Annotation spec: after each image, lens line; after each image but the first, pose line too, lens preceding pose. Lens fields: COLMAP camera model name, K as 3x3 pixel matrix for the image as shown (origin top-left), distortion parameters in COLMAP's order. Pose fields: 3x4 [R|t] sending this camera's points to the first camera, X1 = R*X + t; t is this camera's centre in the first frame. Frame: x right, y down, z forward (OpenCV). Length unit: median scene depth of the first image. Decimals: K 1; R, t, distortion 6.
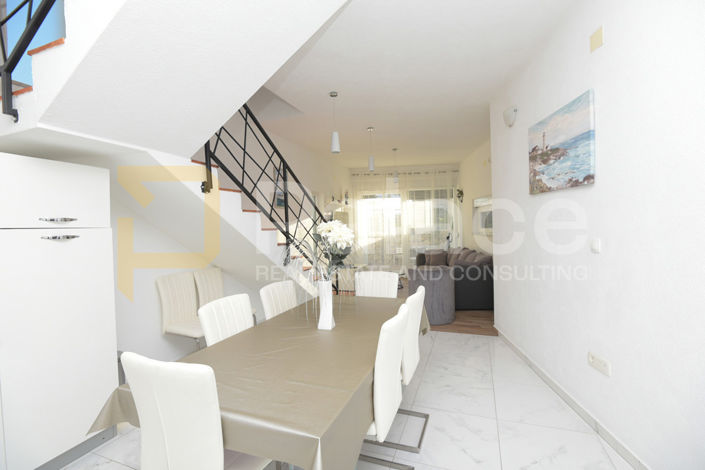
lens RADIAL K [[327.8, 0, 351.5], [0, 327.8, 225.9], [0, 0, 1]] dist [0.022236, -0.016671]
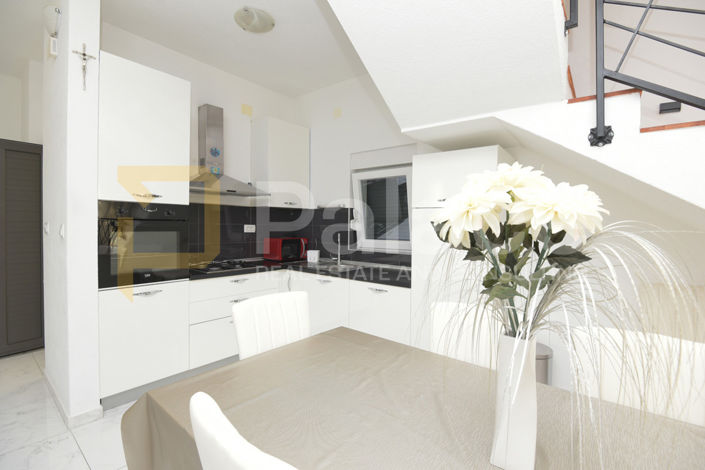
lens RADIAL K [[338.1, 0, 356.9], [0, 338.1, 226.8], [0, 0, 1]] dist [-0.002010, -0.001274]
pose [[-0.291792, 0.032093, -0.955943, 0.258176], [-0.008087, 0.999318, 0.036017, 0.024994], [0.956448, 0.018240, -0.291334, 0.749464]]
